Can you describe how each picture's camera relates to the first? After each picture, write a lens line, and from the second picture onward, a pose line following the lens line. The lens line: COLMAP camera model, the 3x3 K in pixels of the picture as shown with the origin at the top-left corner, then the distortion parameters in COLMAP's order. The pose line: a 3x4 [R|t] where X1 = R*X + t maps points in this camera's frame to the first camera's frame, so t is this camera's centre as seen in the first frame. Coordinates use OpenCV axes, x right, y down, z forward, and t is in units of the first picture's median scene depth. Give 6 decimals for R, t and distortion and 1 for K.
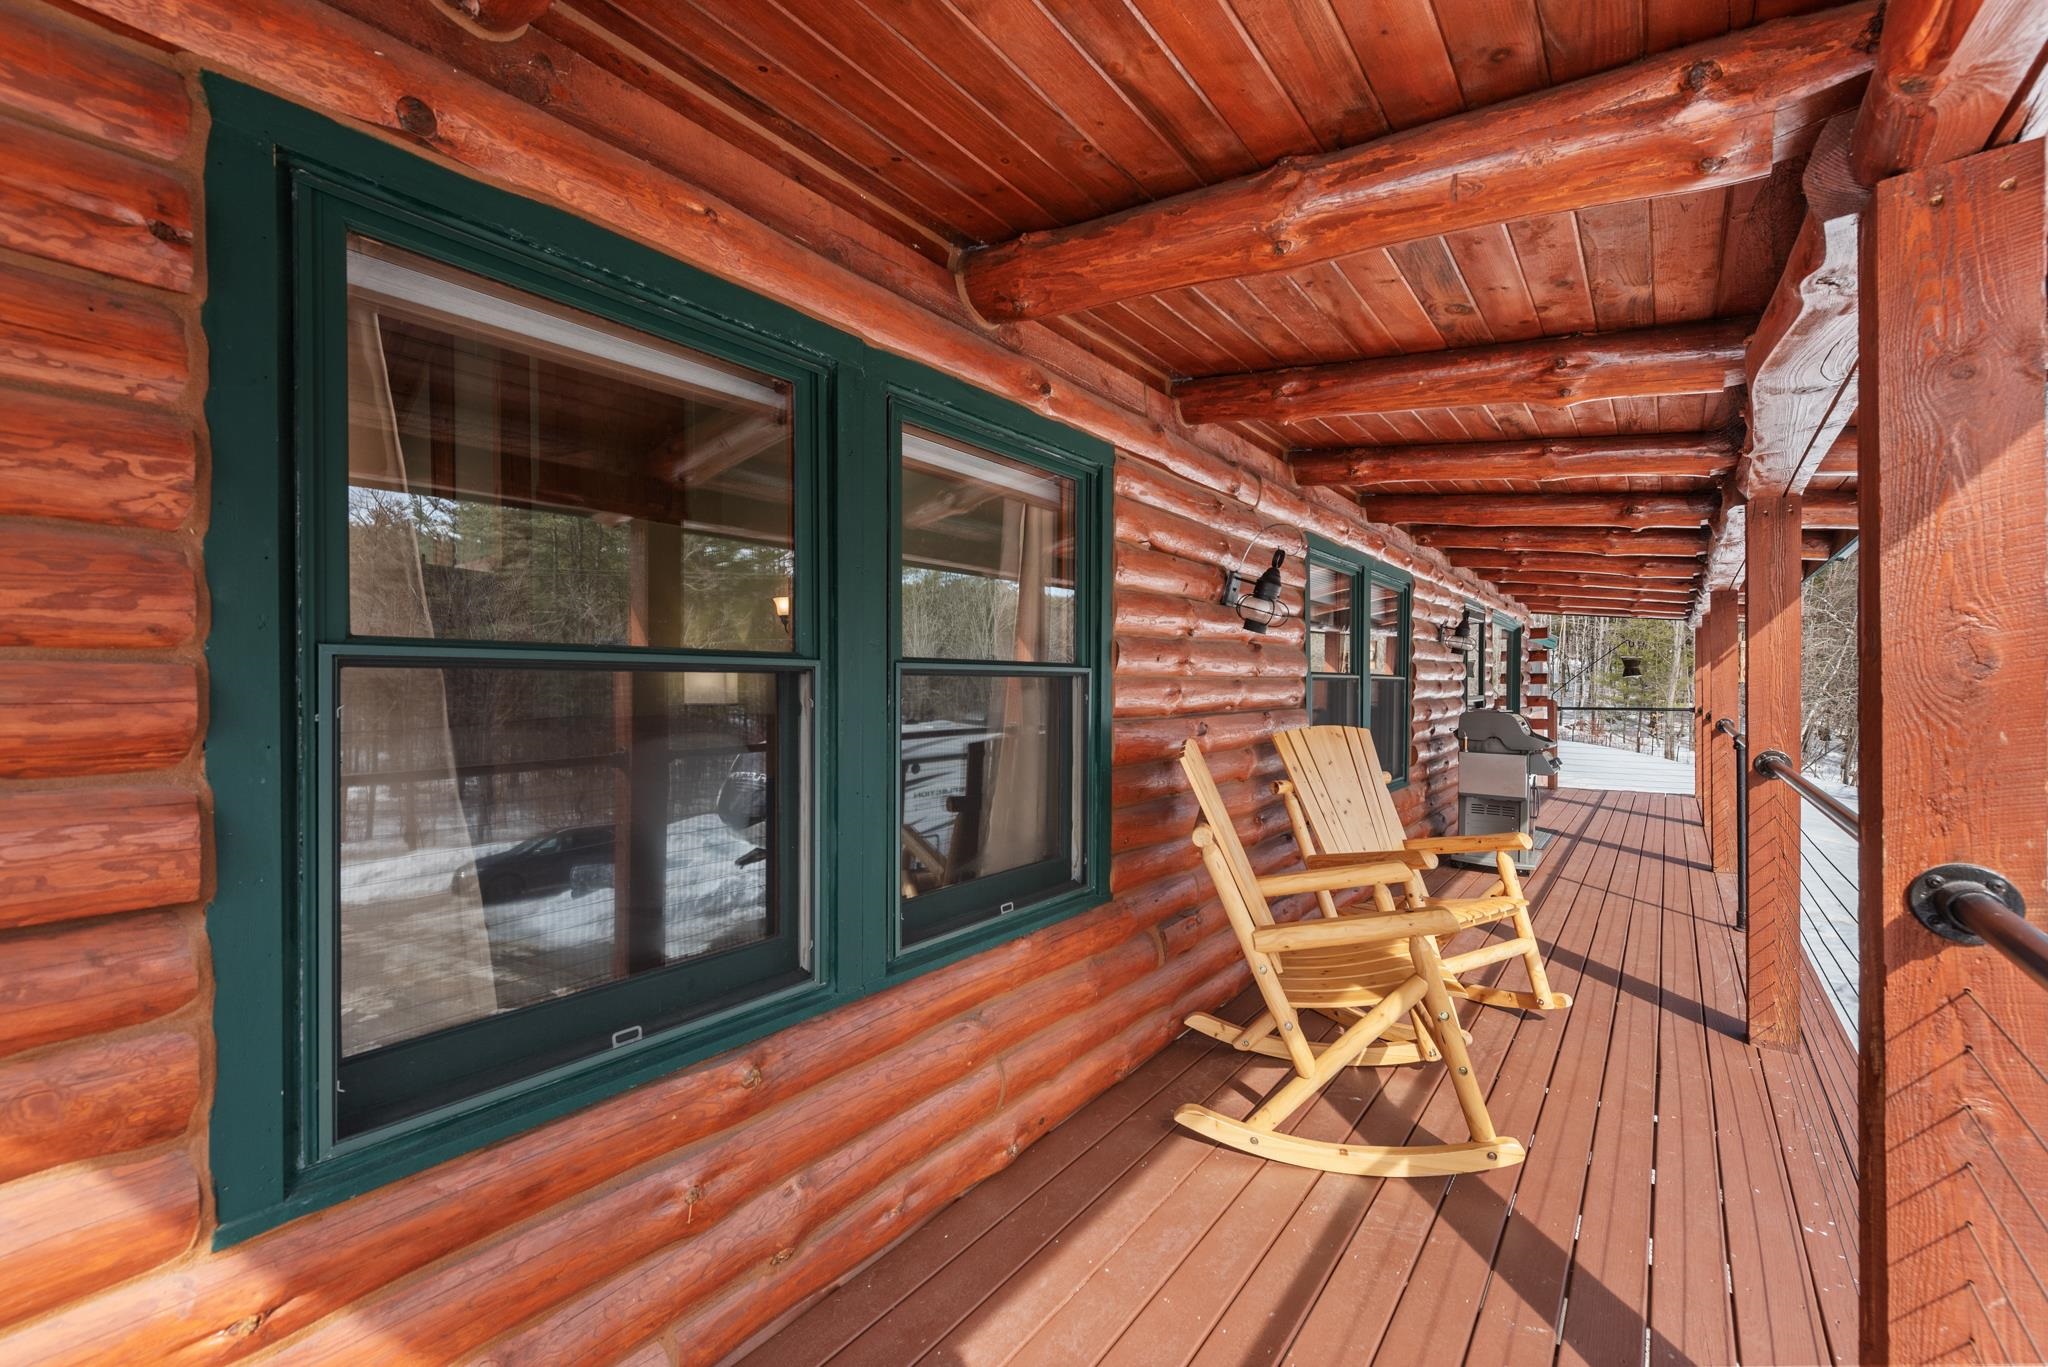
lens RADIAL K [[804.1, 0, 1029.3], [0, 804.1, 684.5], [0, 0, 1]] dist [0.000390, -0.000093]
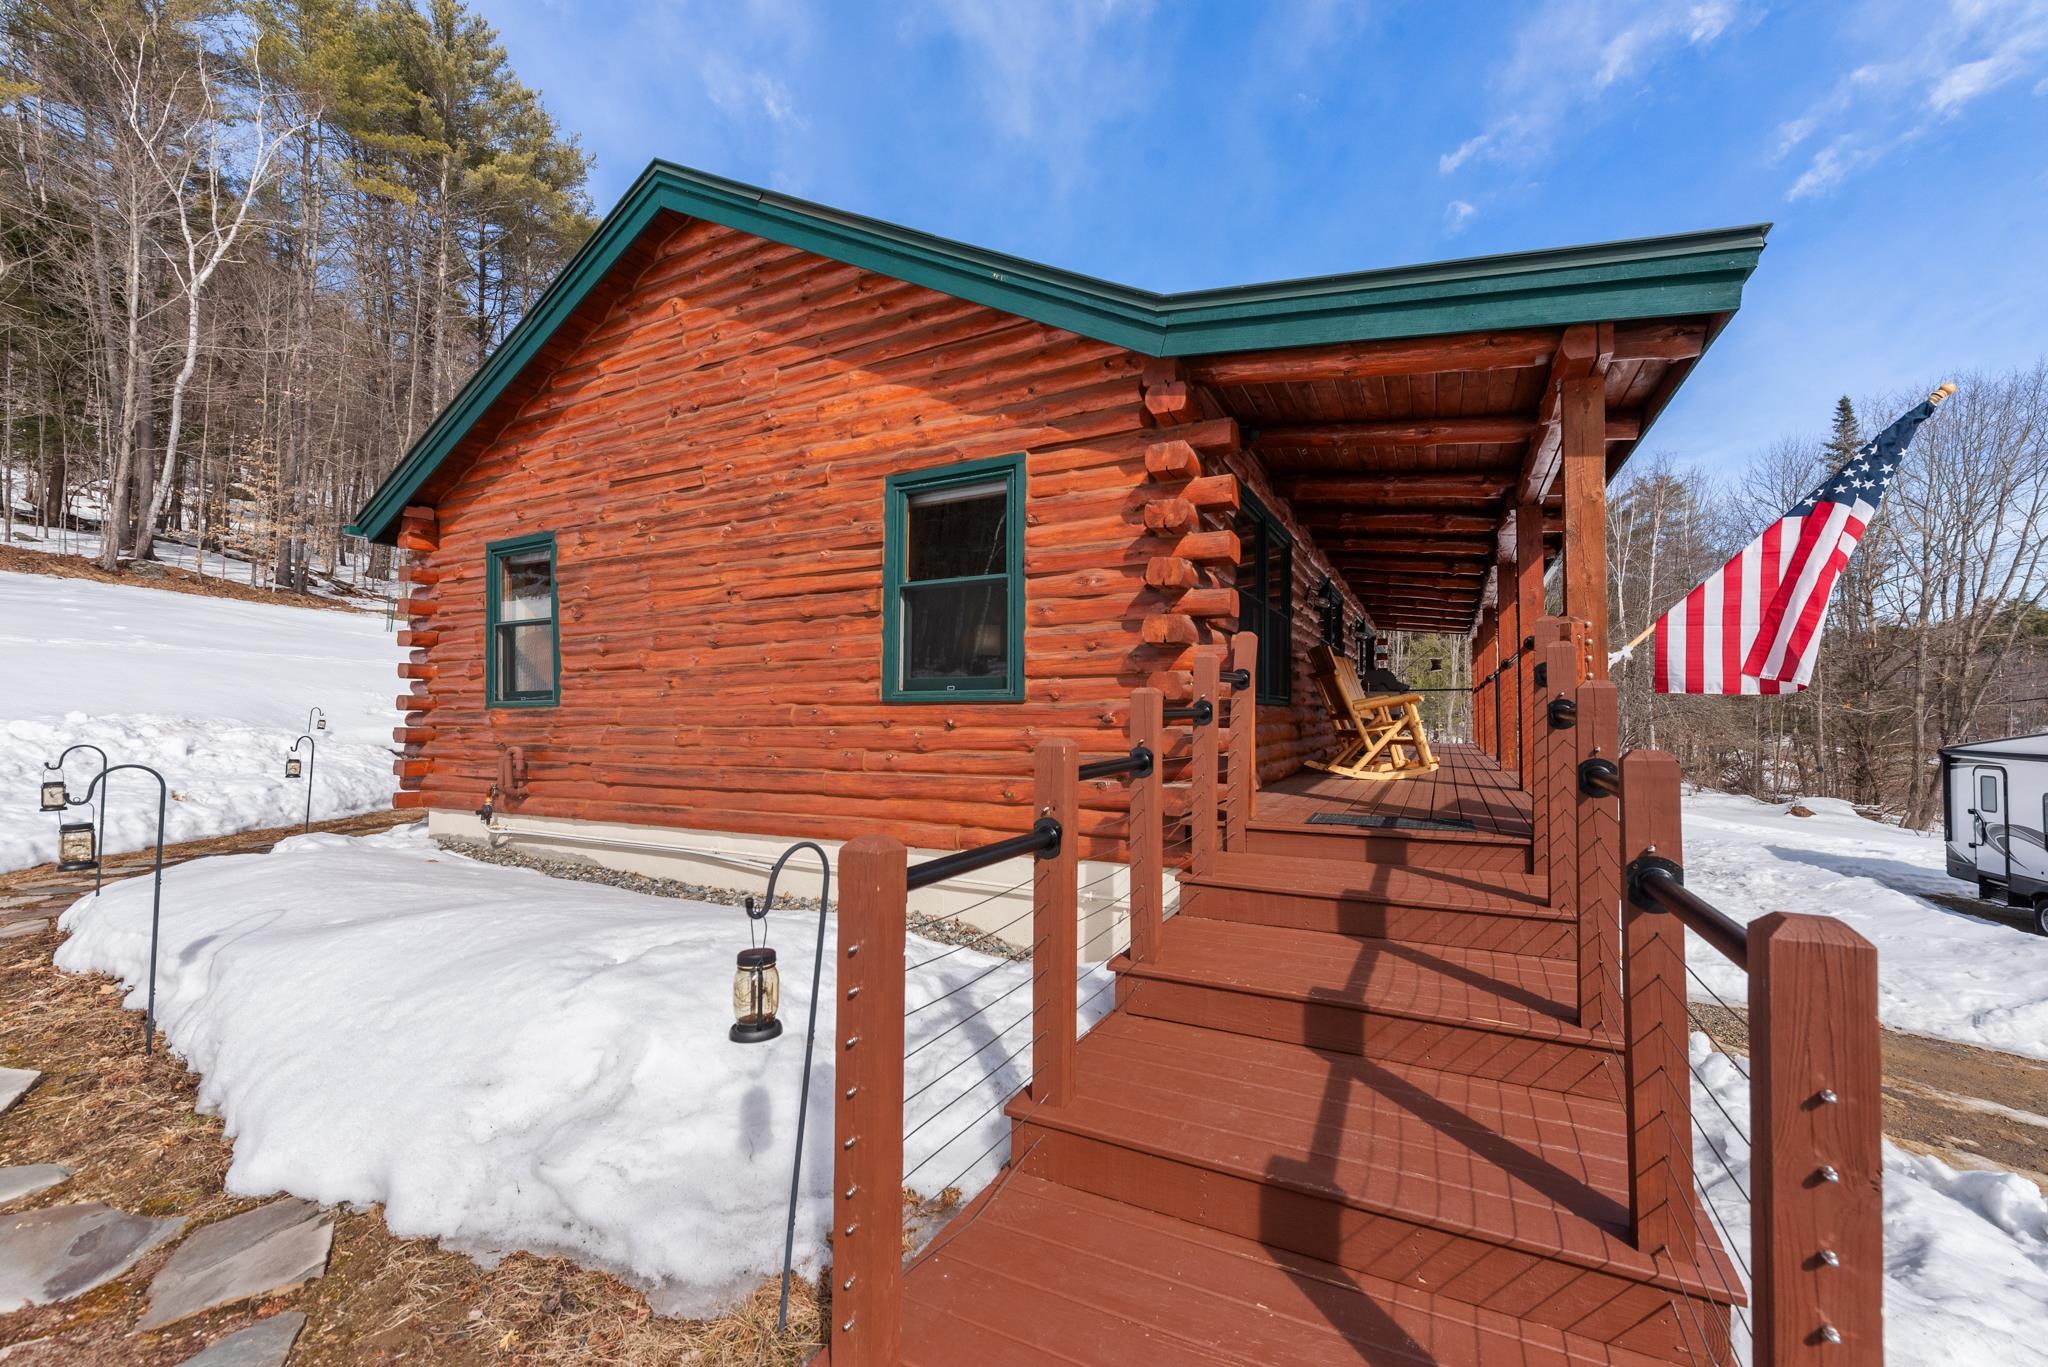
lens RADIAL K [[804.1, 0, 1020.9], [0, 804.1, 691.1], [0, 0, 1]] dist [0.000390, -0.000093]
pose [[0.982572, 0.007475, 0.185734, -0.626317], [-0.002162, 0.999583, -0.028792, 0.146070], [-0.185872, 0.027889, 0.982178, -0.714334]]
